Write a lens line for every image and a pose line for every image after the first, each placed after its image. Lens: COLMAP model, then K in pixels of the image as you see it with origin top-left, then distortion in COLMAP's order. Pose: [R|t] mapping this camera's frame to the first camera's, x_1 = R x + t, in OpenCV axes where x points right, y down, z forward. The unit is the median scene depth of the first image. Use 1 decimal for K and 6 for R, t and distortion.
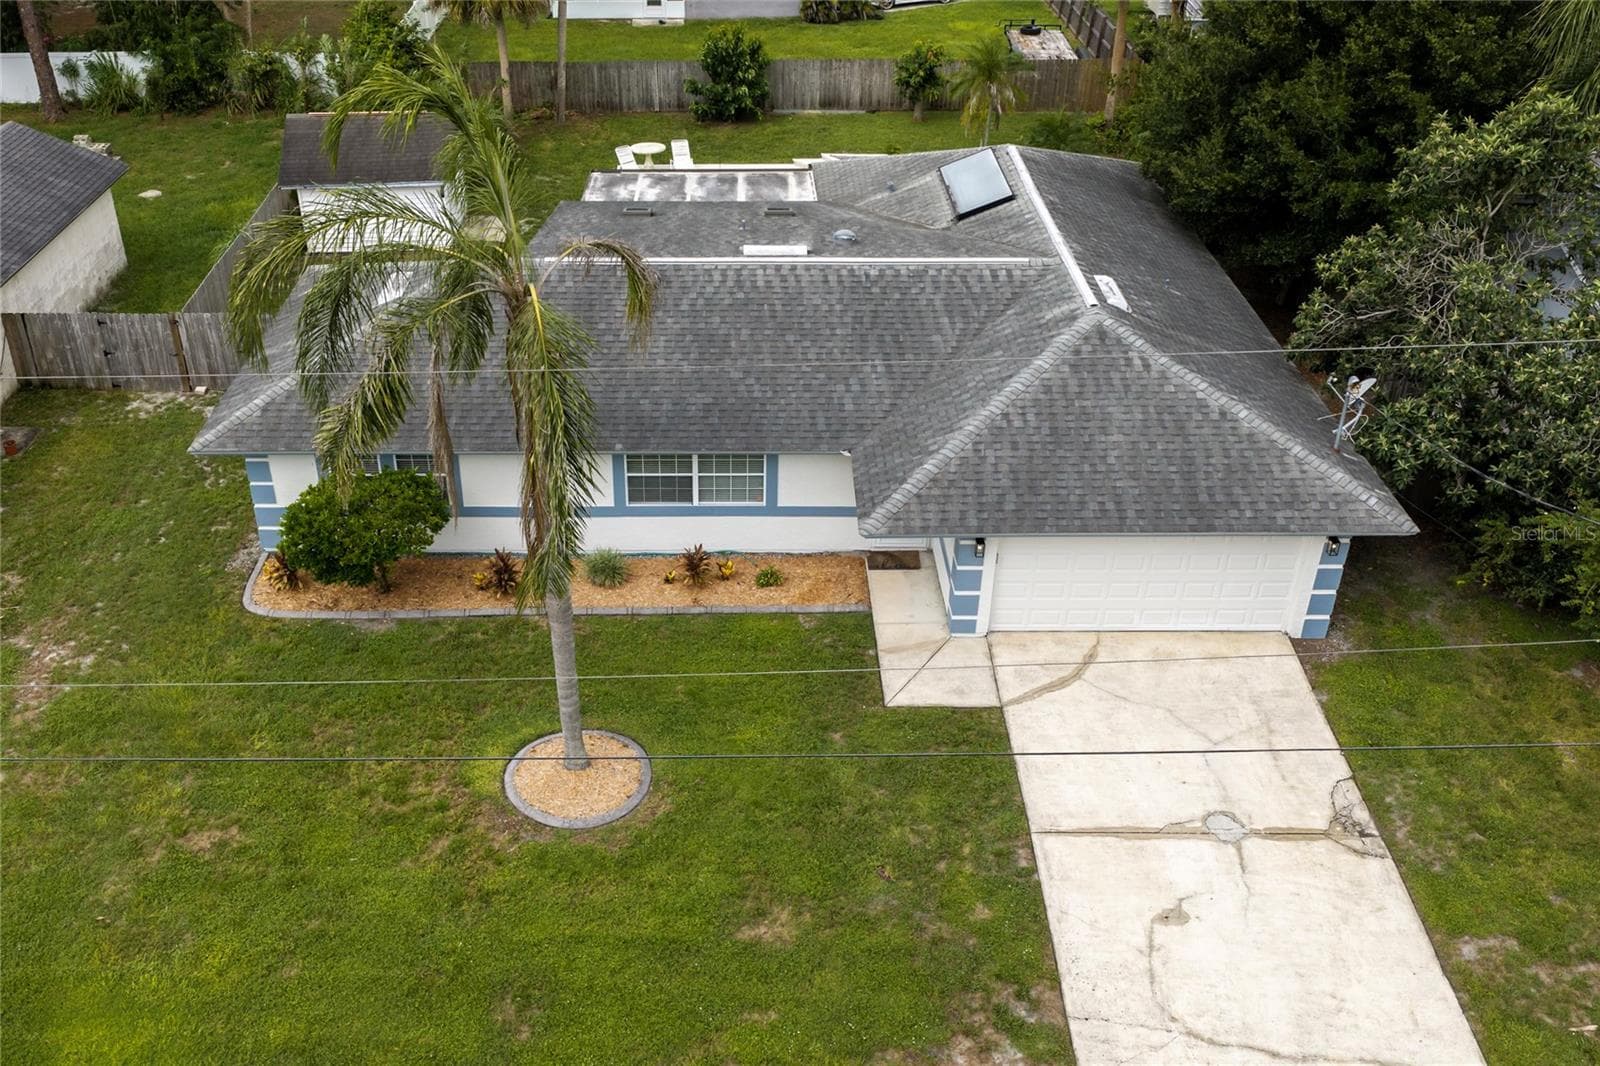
lens RADIAL K [[1472.1, 0, 734.2], [0, 1472.1, 529.6], [0, 0, 1]] dist [-0.018266, -0.015193]
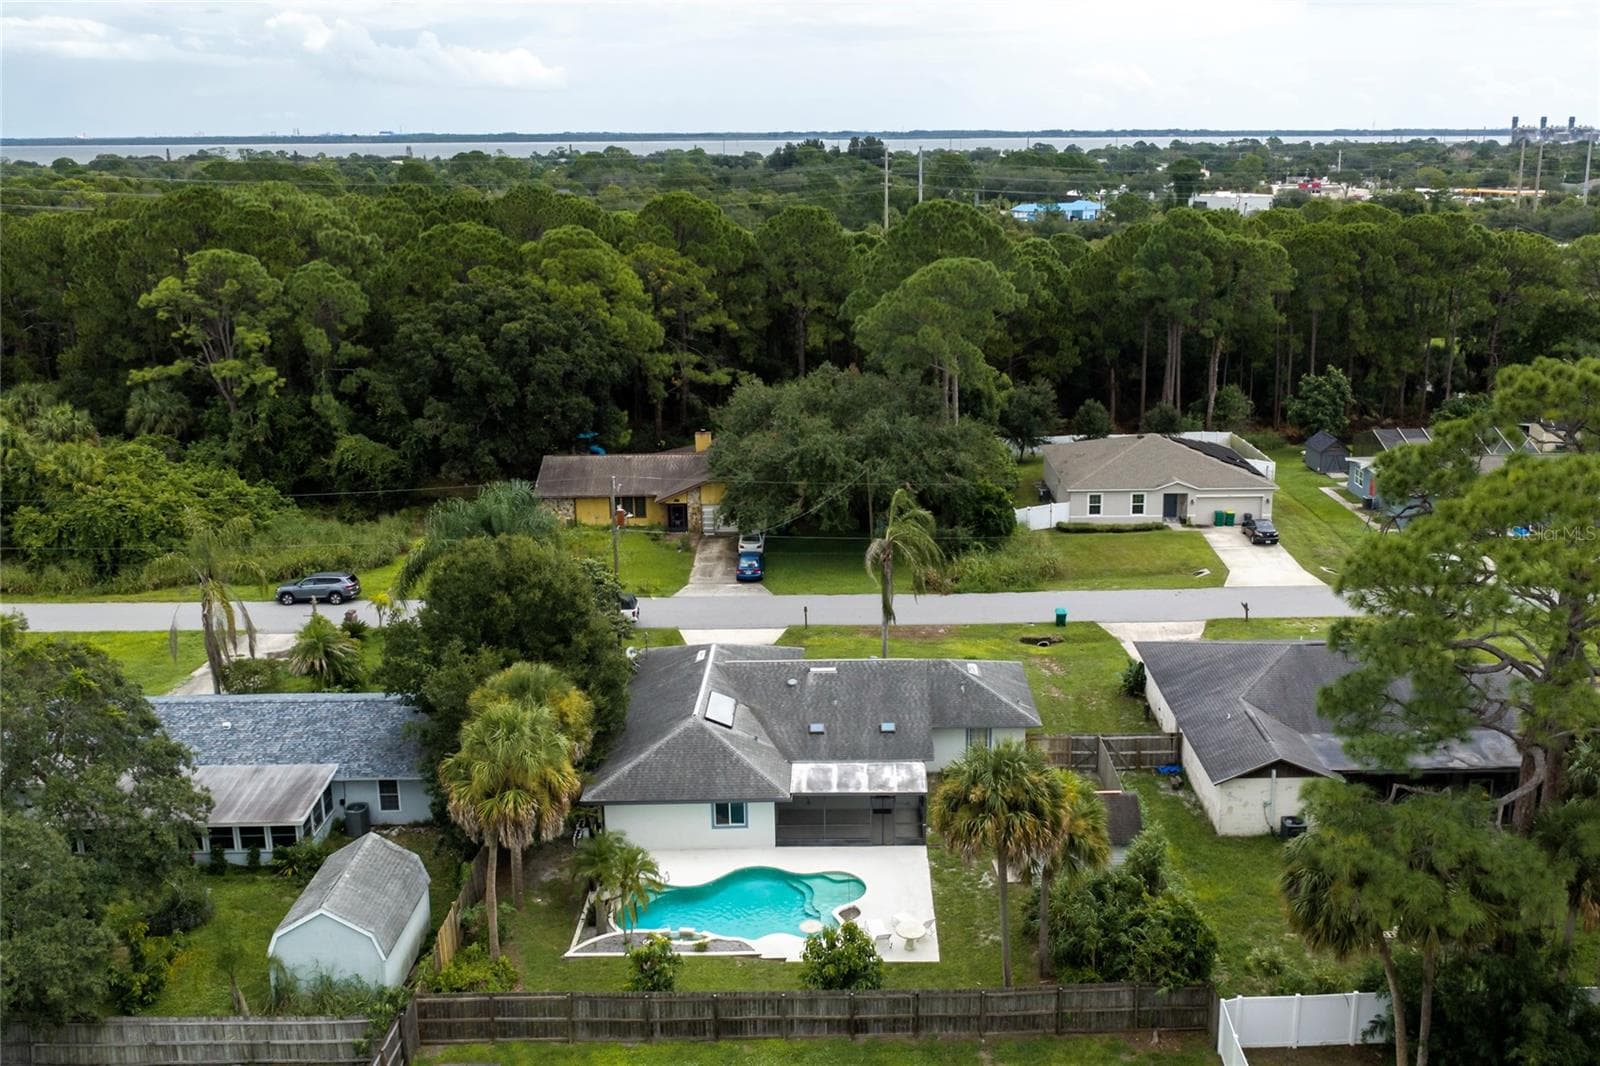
lens RADIAL K [[1442.7, 0, 877.9], [0, 1442.7, 478.7], [0, 0, 1]] dist [-0.005087, -0.022805]
pose [[-0.999846, 0.009999, -0.014405, -0.035964], [-0.003103, 0.707643, 0.706564, -2.544246], [0.017258, 0.706500, -0.707503, 2.976644]]
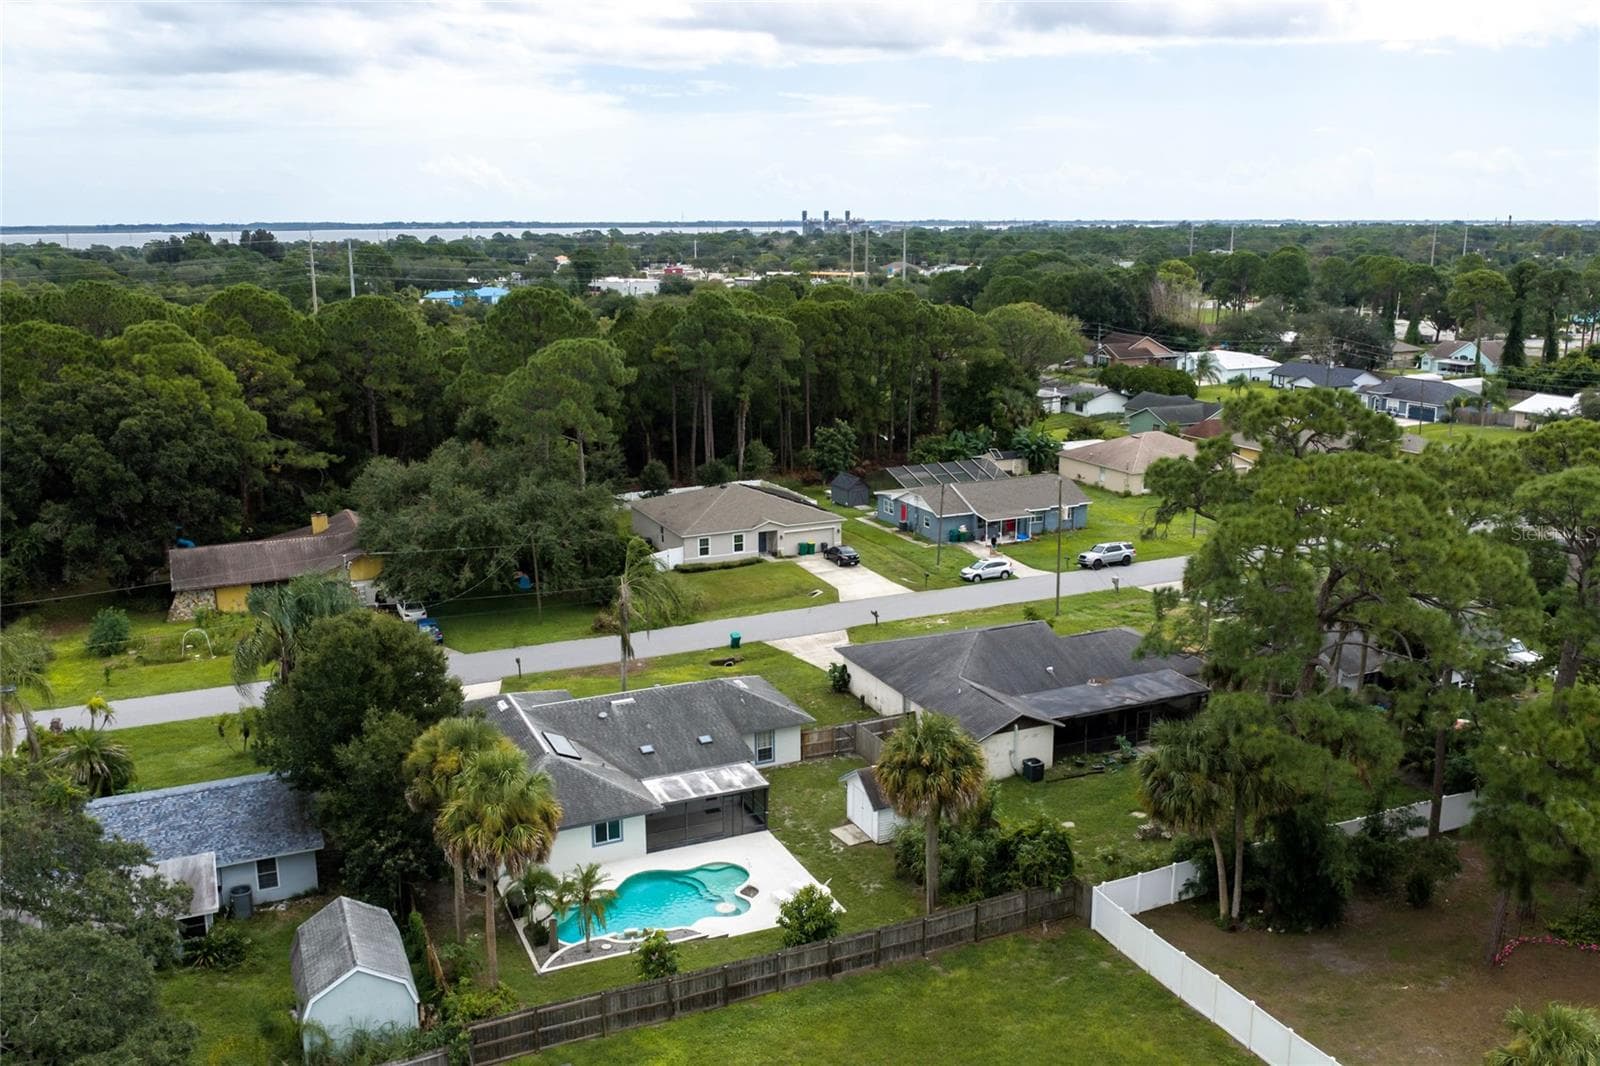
lens RADIAL K [[1310.7, 0, 791.4], [0, 1310.7, 533.4], [0, 0, 1]] dist [0.003894, -0.065940]
pose [[-0.915692, 0.097268, -0.389931, 0.812144], [-0.205721, 0.720056, 0.662721, -2.564135], [0.345234, 0.687065, -0.639339, 2.979346]]
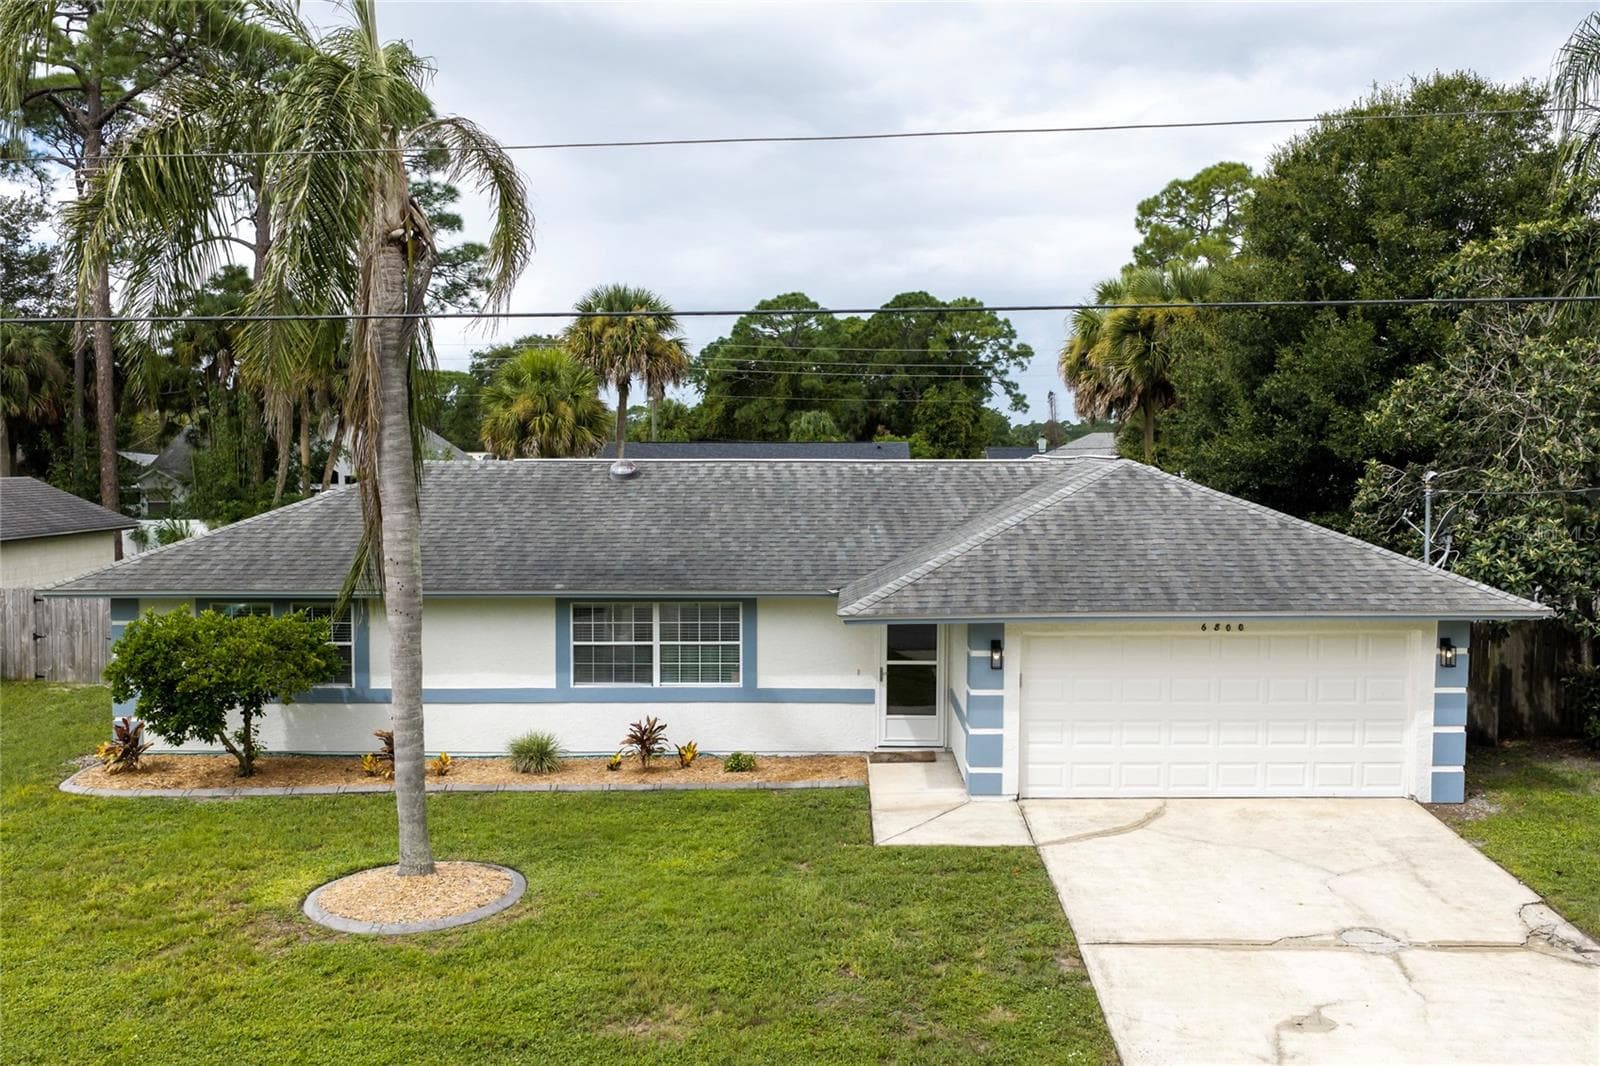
lens RADIAL K [[1358.5, 0, 853.6], [0, 1358.5, 532.5], [0, 0, 1]] dist [-0.015706, -0.010498]
pose [[0.999969, 0.003264, 0.007186, 0.084544], [0.000624, 0.874941, -0.484230, 0.298596], [-0.007868, 0.484219, 0.874911, 0.333753]]
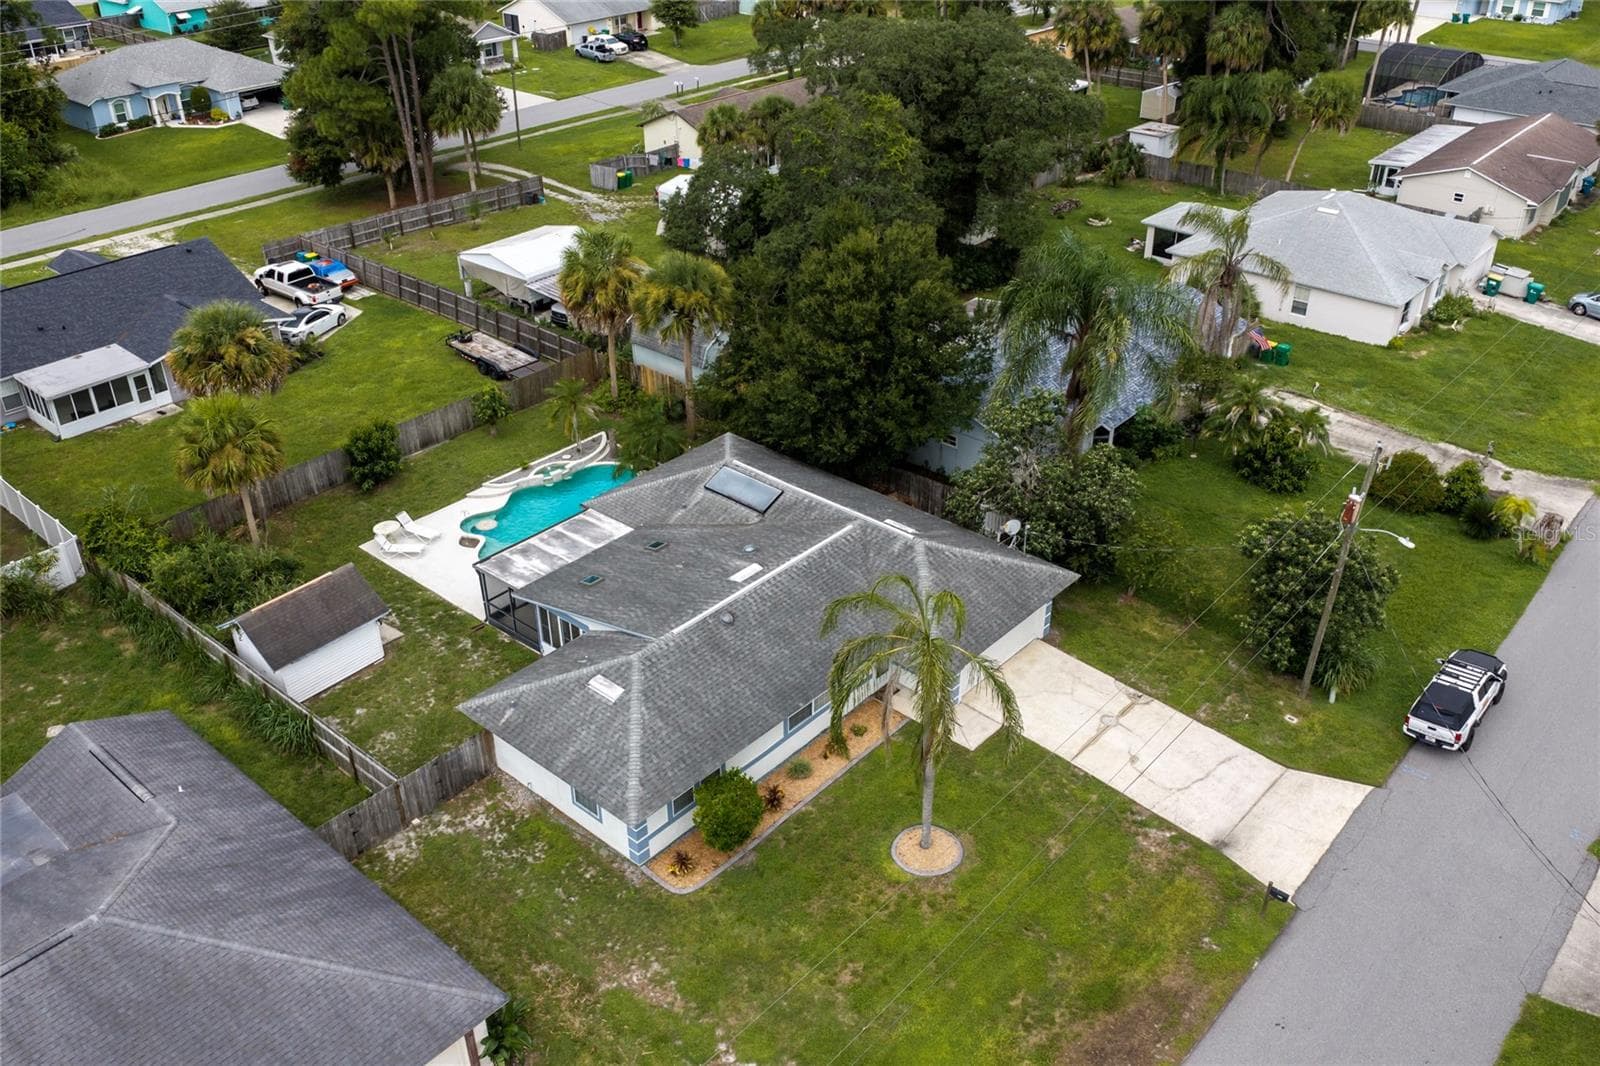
lens RADIAL K [[1338.5, 0, 807.7], [0, 1338.5, 532.1], [0, 0, 1]] dist [-0.007895, -0.008833]
pose [[0.658153, -0.386739, 0.645962, -1.152963], [0.397752, 0.907084, 0.137815, -0.516354], [-0.639240, 0.166229, 0.750826, -0.347378]]
